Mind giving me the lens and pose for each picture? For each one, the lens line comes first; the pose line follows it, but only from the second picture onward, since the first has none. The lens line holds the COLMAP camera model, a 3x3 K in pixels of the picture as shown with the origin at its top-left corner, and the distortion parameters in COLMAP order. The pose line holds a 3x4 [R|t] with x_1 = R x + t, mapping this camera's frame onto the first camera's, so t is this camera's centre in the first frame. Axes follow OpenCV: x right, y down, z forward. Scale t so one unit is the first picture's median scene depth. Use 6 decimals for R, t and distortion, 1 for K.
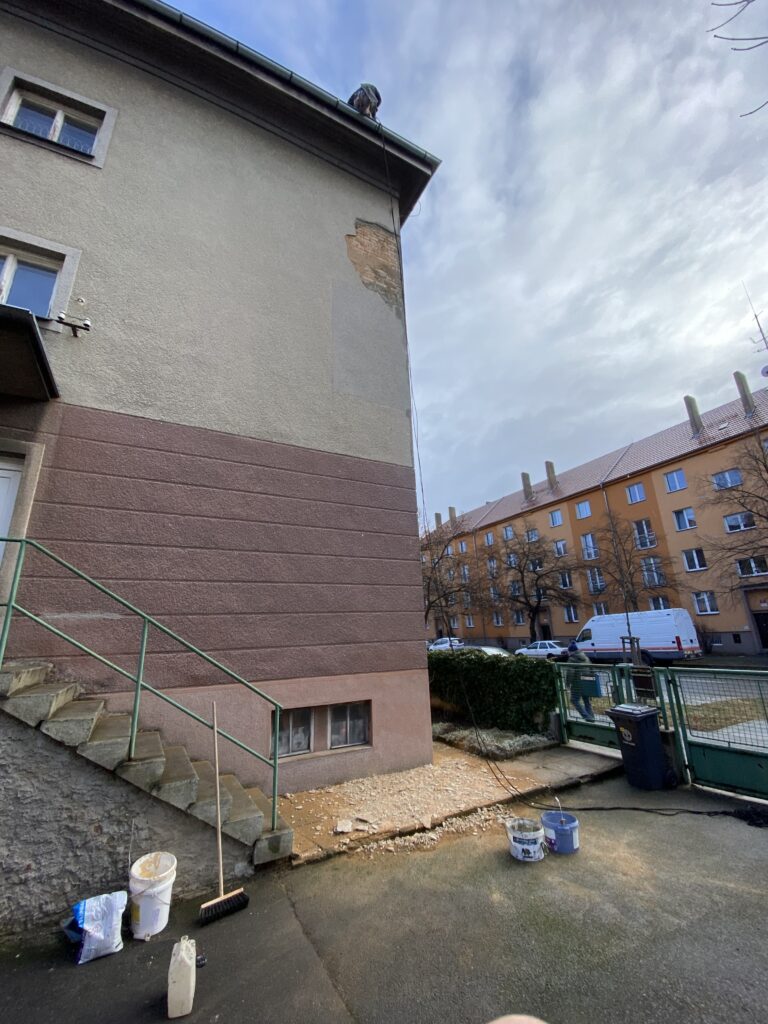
lens RADIAL K [[414.2, 0, 384.0], [0, 414.2, 512.0], [0, 0, 1]] dist [-0.000339, -0.016788]
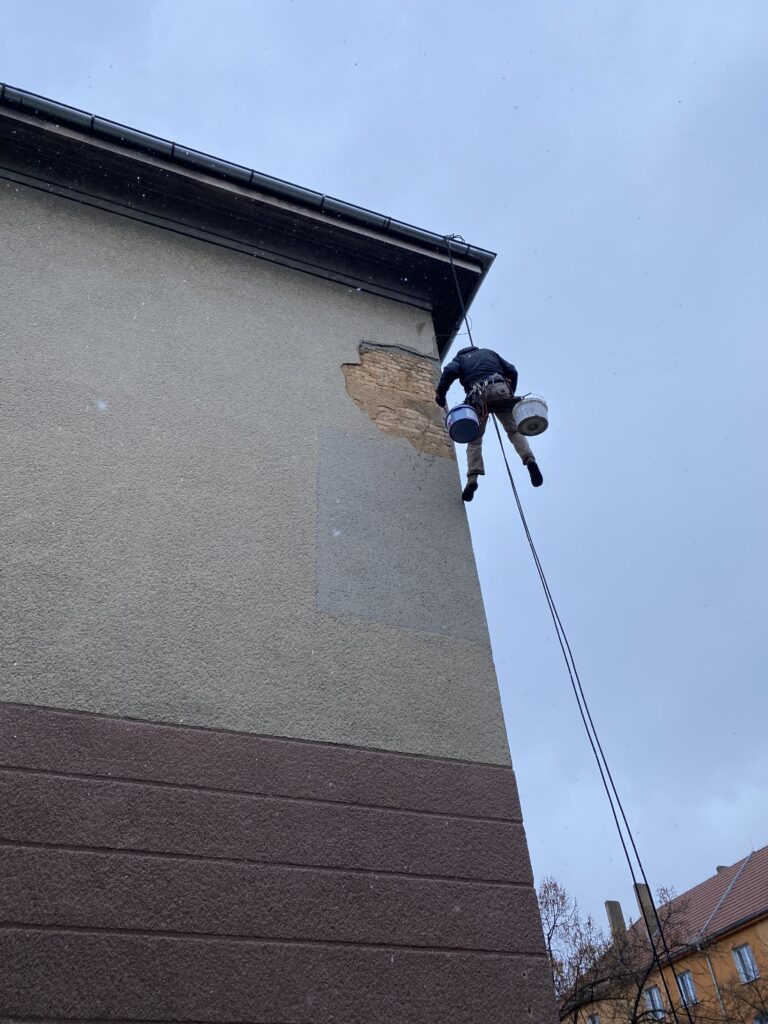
lens RADIAL K [[752.1, 0, 384.0], [0, 752.1, 512.0], [0, 0, 1]] dist [0.037859, -0.003853]
pose [[0.988728, -0.111165, -0.100297, 0.052782], [0.051304, 0.880873, -0.470563, 0.022035], [0.140659, 0.460114, 0.876647, 0.179136]]
